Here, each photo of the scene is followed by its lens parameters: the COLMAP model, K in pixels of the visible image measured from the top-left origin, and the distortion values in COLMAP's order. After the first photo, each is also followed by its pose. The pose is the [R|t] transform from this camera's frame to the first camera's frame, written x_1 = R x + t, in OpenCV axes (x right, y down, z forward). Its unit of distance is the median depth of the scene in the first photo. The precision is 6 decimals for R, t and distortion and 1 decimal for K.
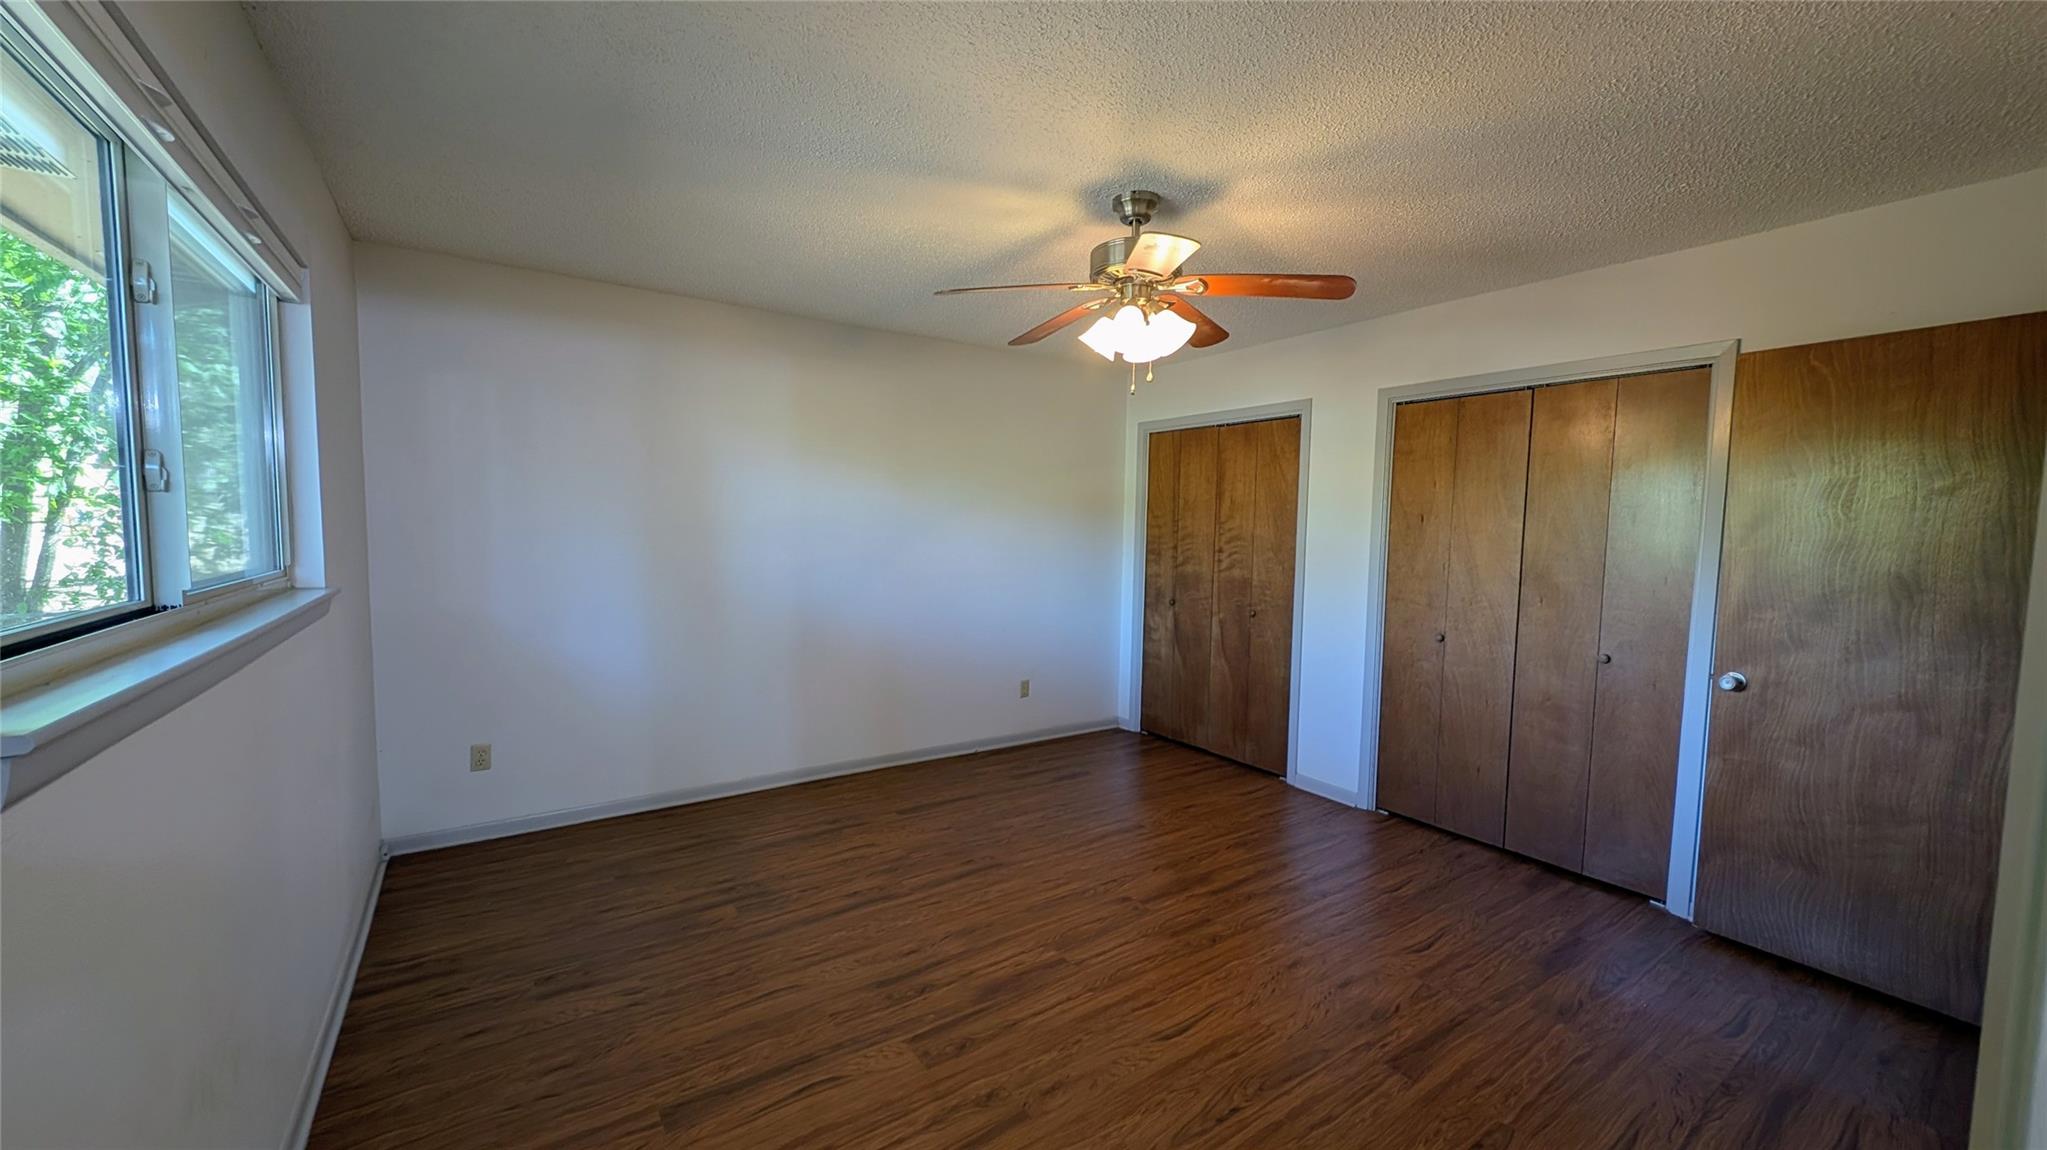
lens RADIAL K [[765.2, 0, 1036.2], [0, 765.2, 581.5], [0, 0, 1]] dist [0.003031, -0.001886]
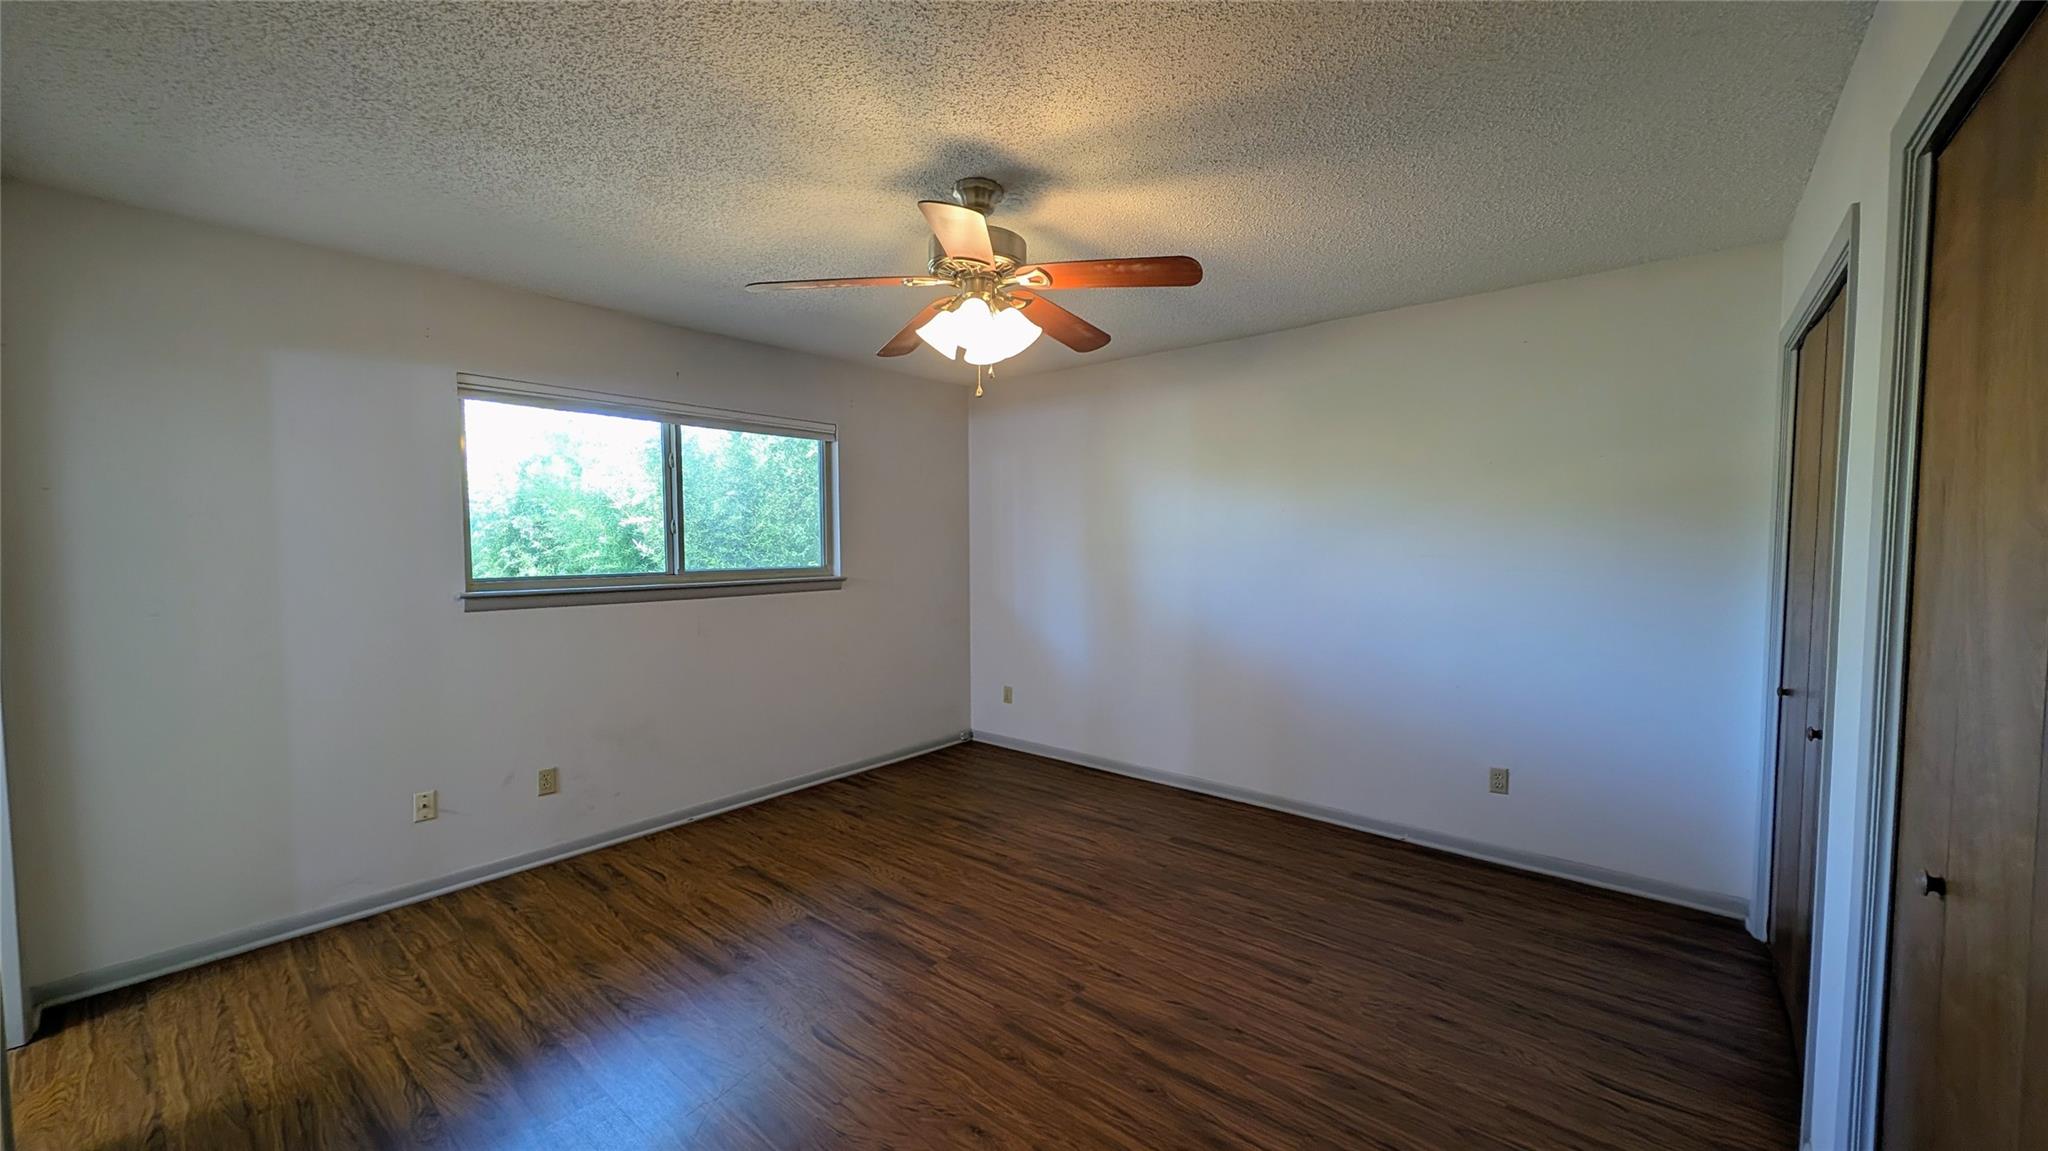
lens RADIAL K [[765.5, 0, 1042.4], [0, 765.5, 585.4], [0, 0, 1]] dist [0.003031, -0.001886]
pose [[0.264625, 0.037939, -0.963605, 0.854032], [-0.062958, 0.997774, 0.021995, -0.035787], [0.962294, 0.054846, 0.266424, 0.684804]]
